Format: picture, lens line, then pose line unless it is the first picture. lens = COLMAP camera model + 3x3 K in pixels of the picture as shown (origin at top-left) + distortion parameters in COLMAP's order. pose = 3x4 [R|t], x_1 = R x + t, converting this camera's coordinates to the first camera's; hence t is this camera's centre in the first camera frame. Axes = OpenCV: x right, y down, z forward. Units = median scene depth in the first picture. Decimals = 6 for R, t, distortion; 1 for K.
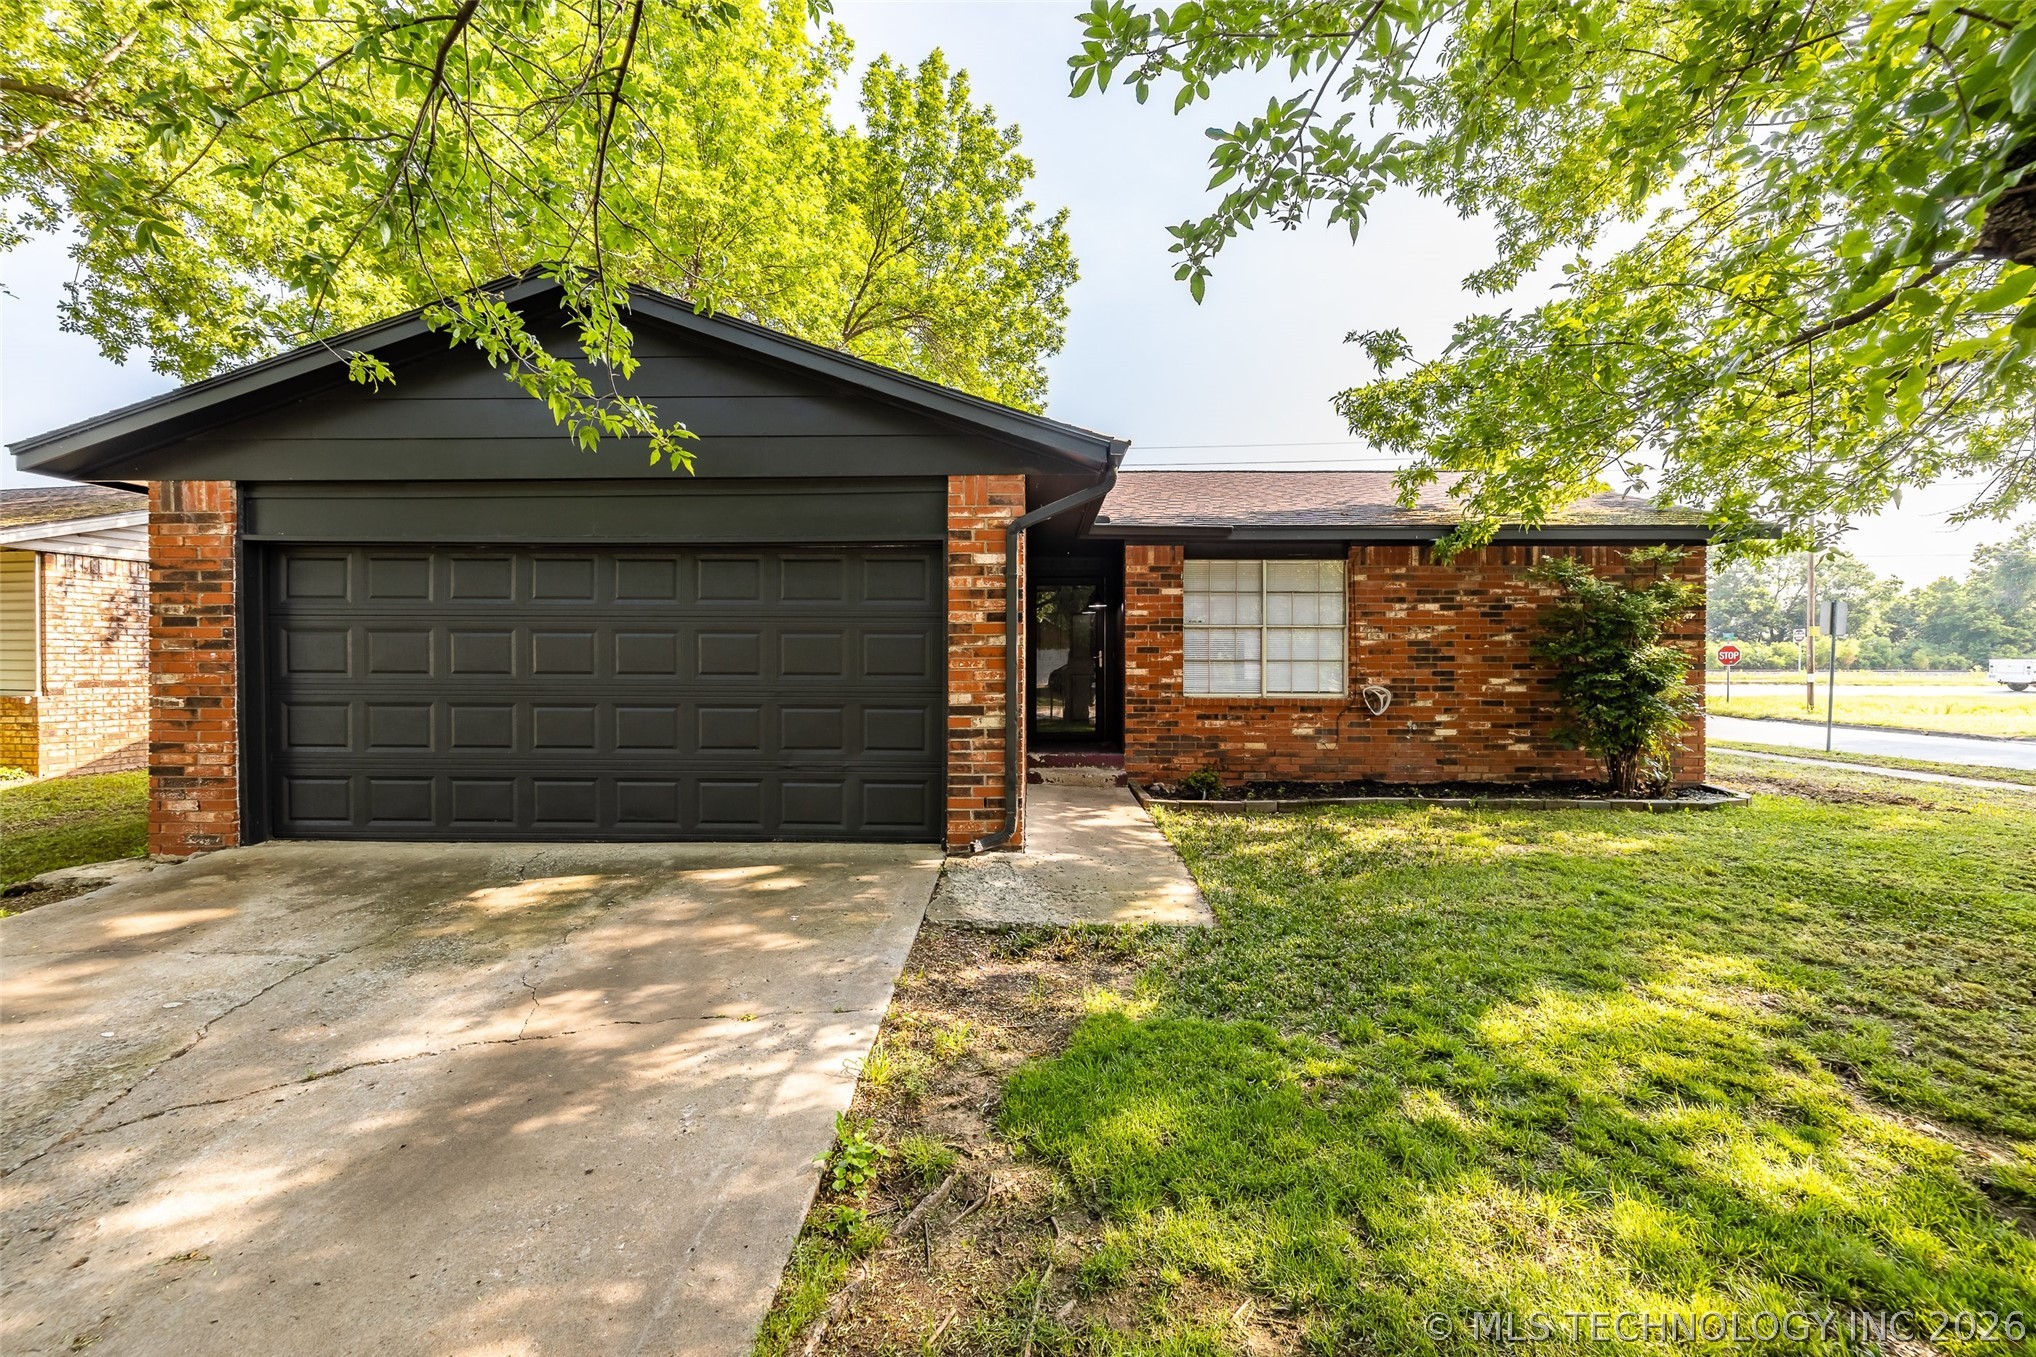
lens RADIAL K [[854.2, 0, 1017.2], [0, 854.2, 676.1], [0, 0, 1]] dist [0.002225, 0.000288]
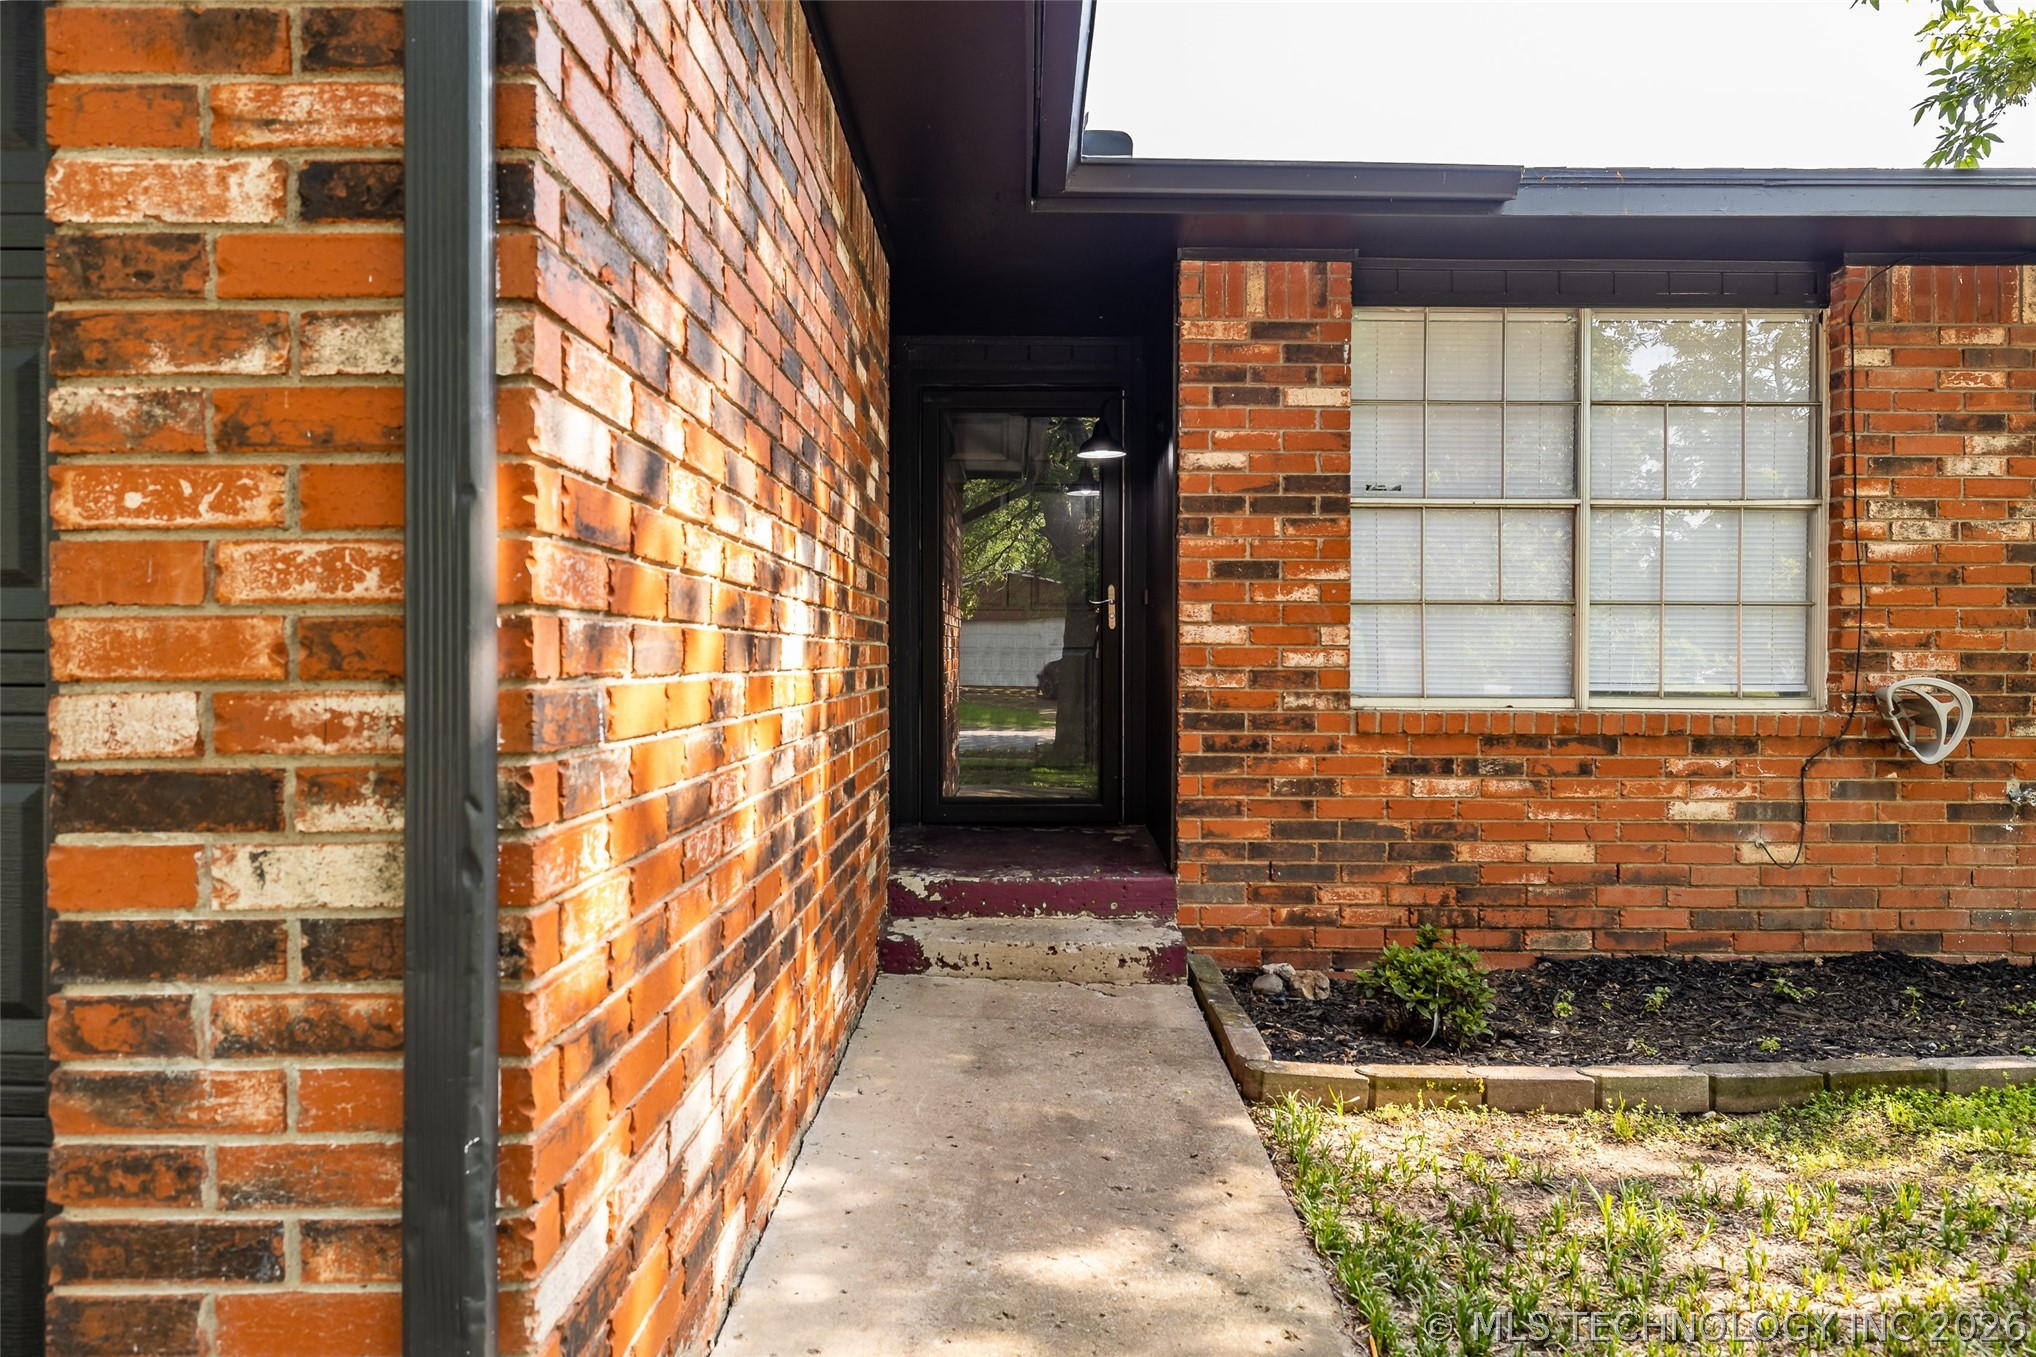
lens RADIAL K [[1343.9, 0, 1019.1], [0, 1343.9, 678.5], [0, 0, 1]] dist [-0.004688, 0.000296]
pose [[0.999912, 0.001821, 0.013162, 0.056245], [-0.001879, 0.999988, 0.004427, 0.010597], [-0.013154, -0.004451, 0.999904, 0.469361]]
